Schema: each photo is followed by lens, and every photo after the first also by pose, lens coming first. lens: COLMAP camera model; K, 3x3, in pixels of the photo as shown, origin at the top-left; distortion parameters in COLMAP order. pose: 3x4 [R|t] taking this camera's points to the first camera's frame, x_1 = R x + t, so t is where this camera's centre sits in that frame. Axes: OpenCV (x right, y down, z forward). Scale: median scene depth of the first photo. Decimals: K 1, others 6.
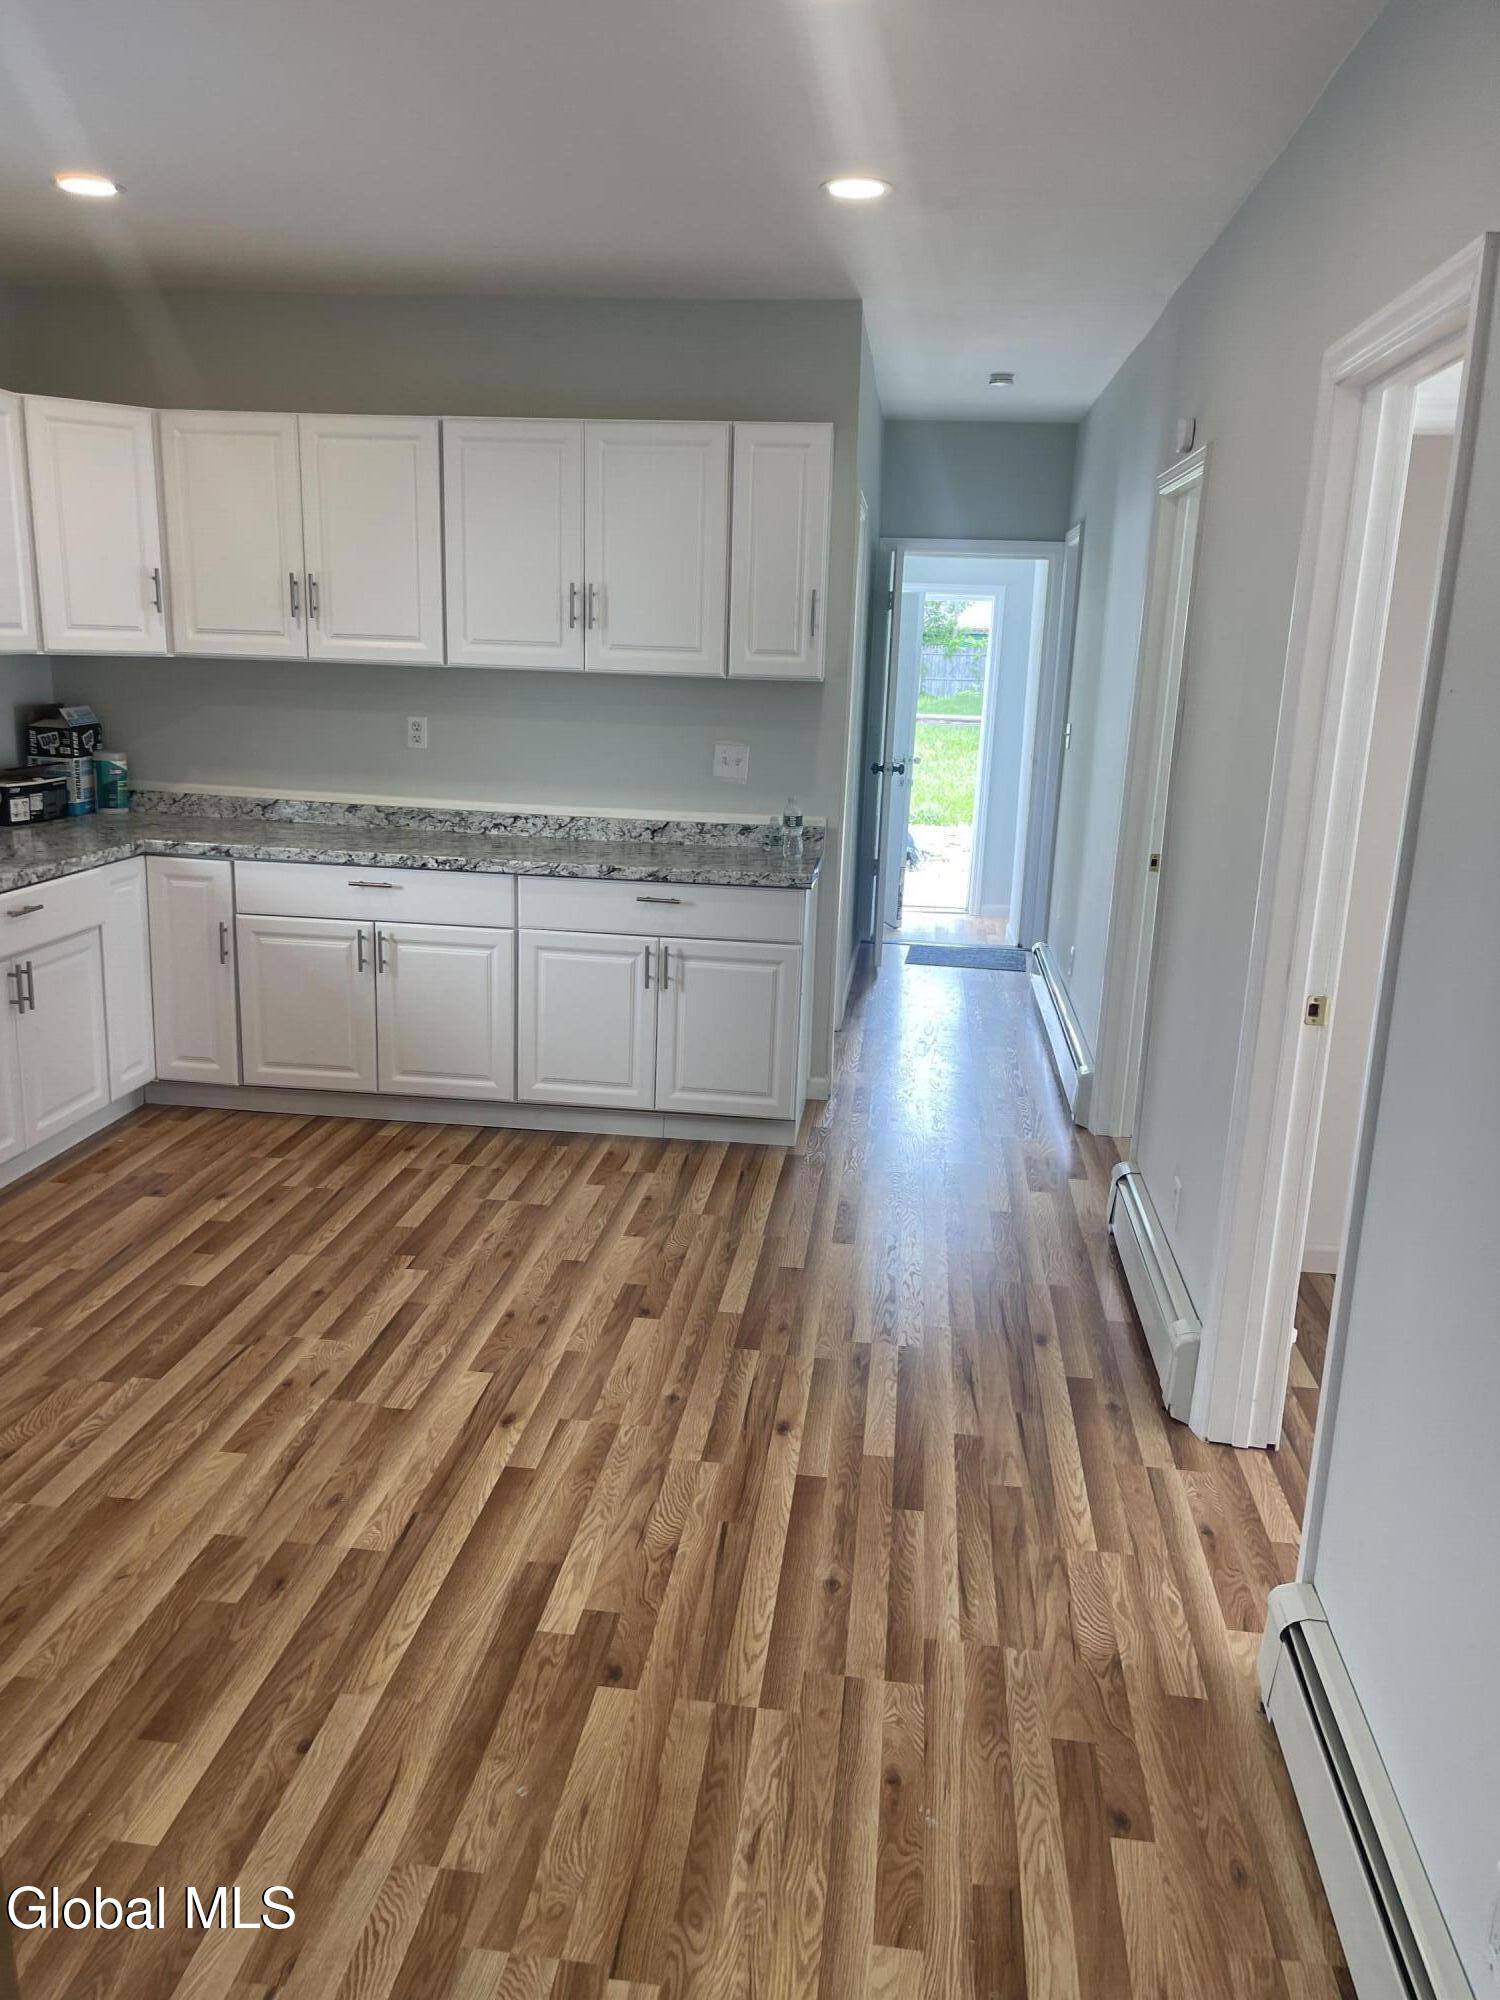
lens RADIAL K [[1502.8, 0, 749.3], [0, 1502.8, 1001.5], [0, 0, 1]] dist [0.030509, -0.005778]
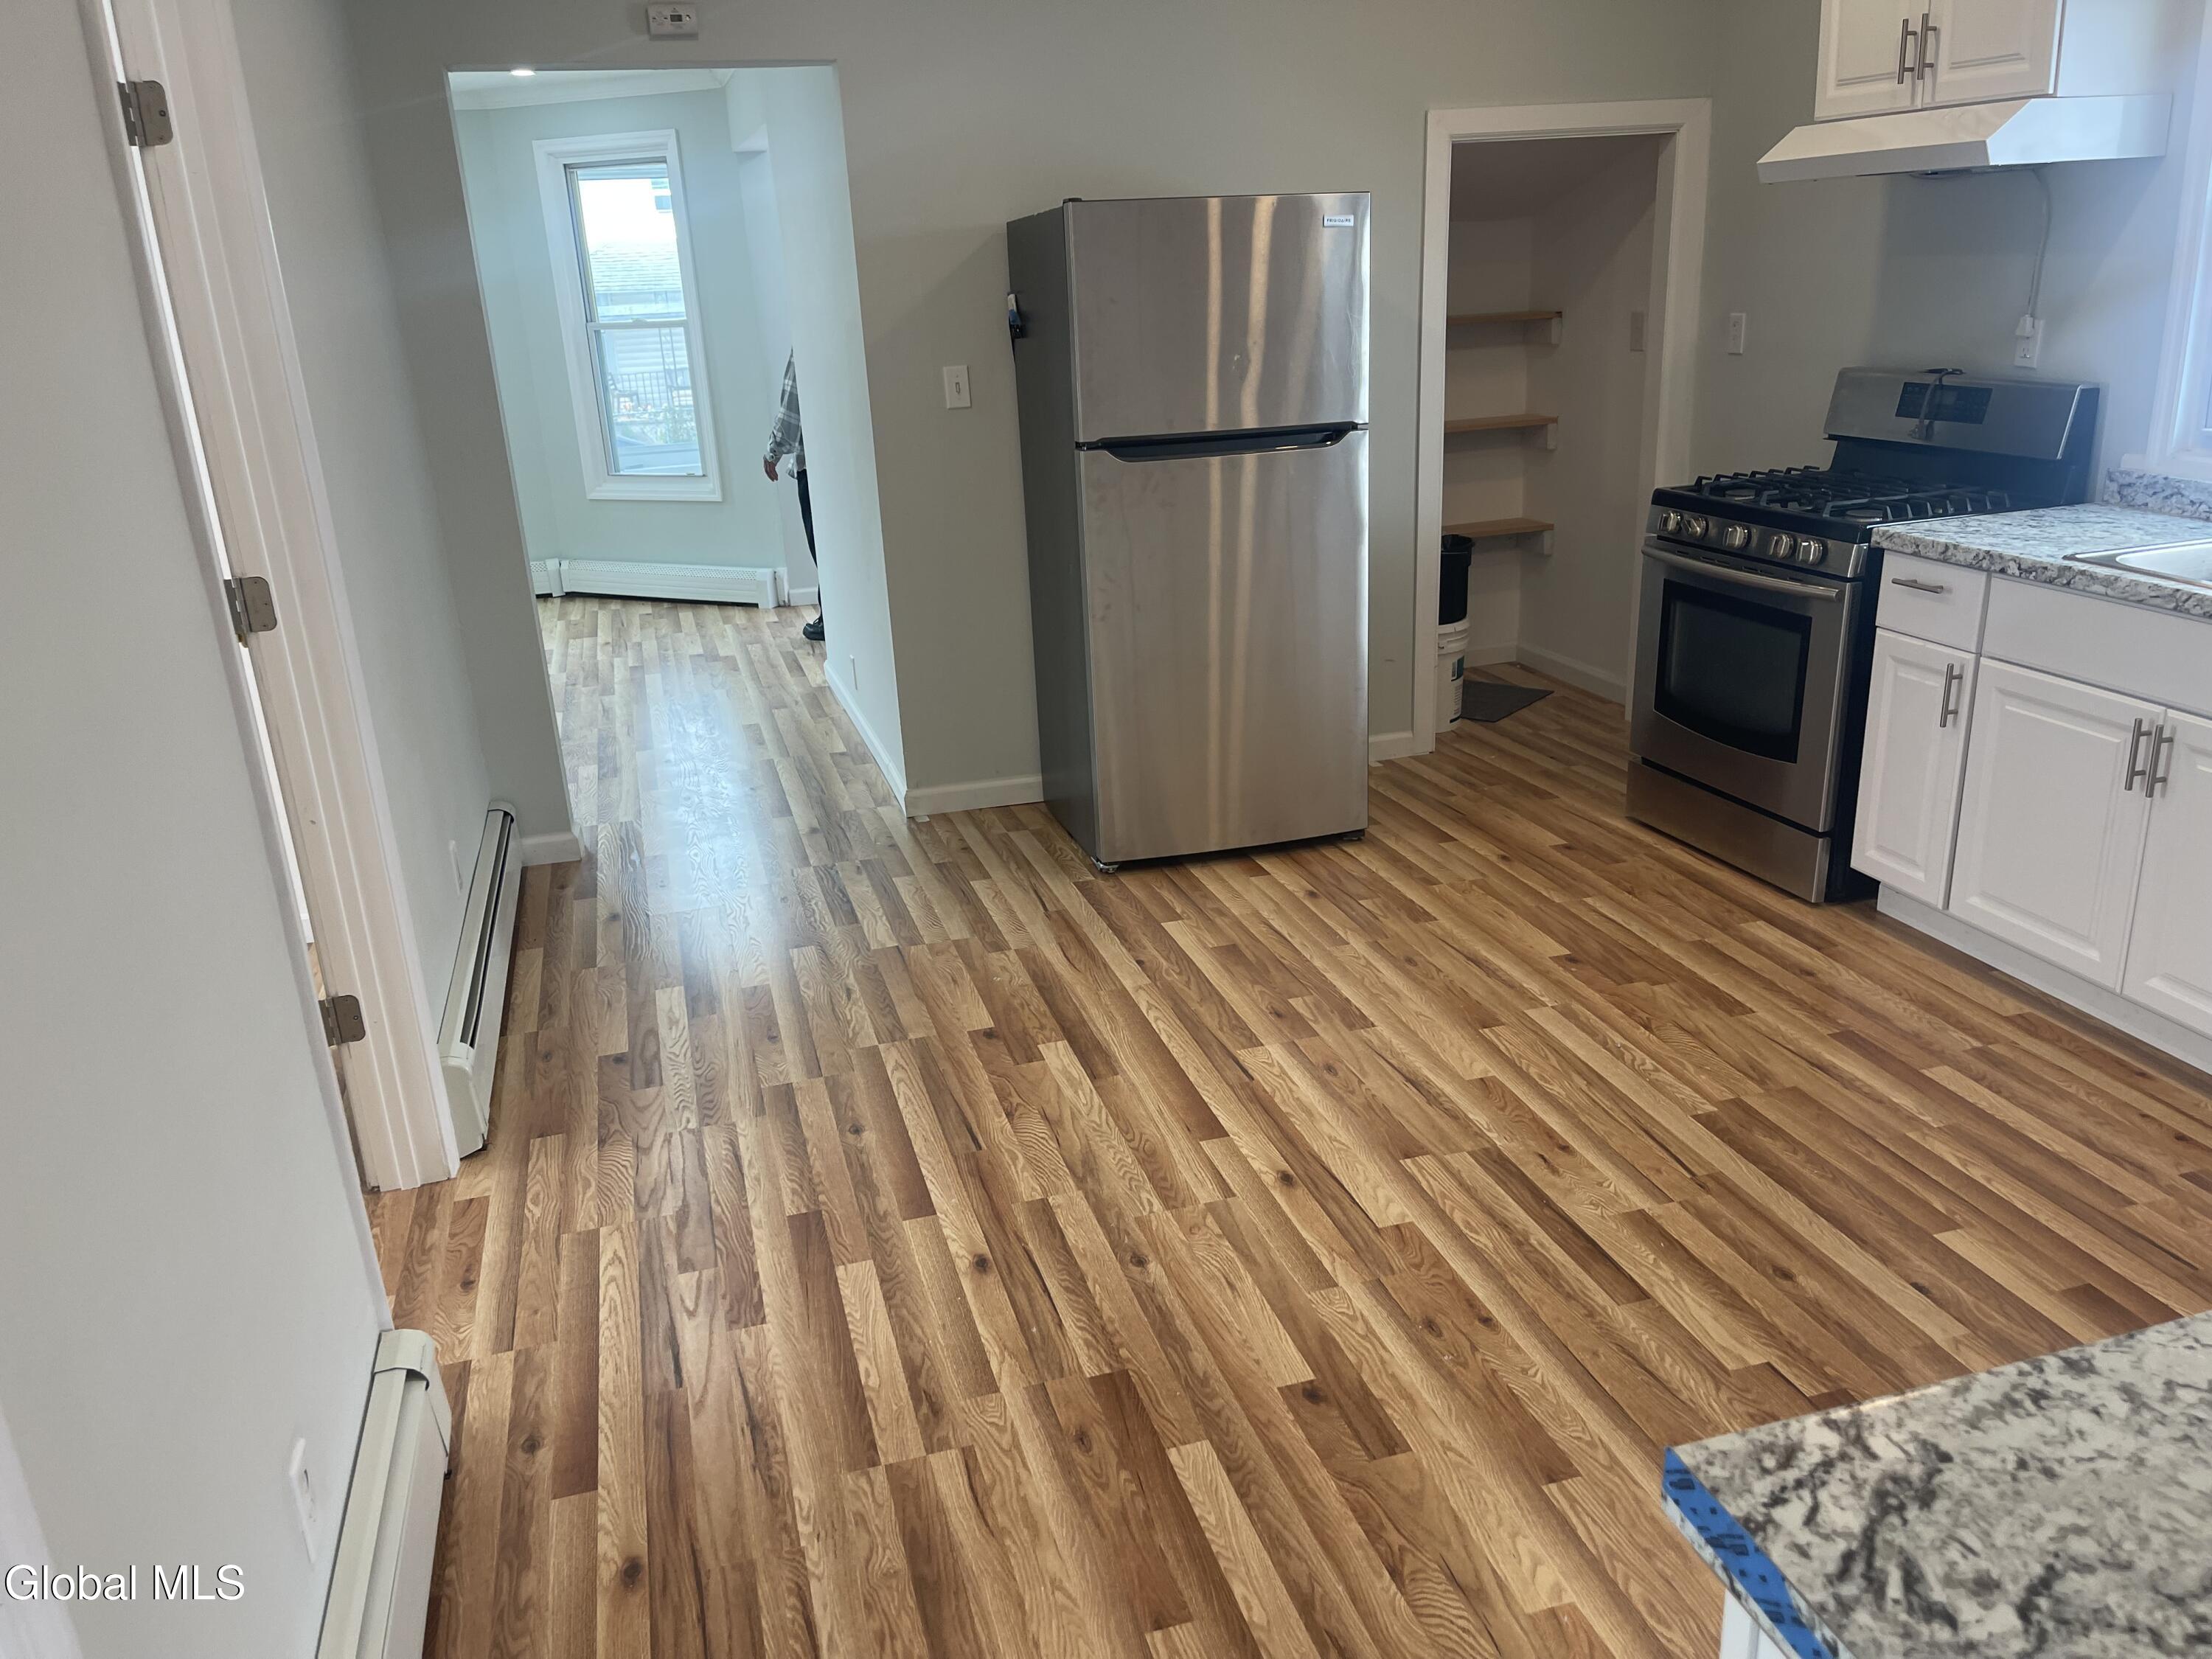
lens RADIAL K [[1662.1, 0, 1105.3], [0, 1662.1, 830.4], [0, 0, 1]] dist [0.030509, -0.005778]
pose [[-0.922553, 0.136338, -0.360981, 0.261979], [-0.074177, 0.855391, 0.512643, -0.386622], [0.378673, 0.499717, -0.779031, 1.685451]]
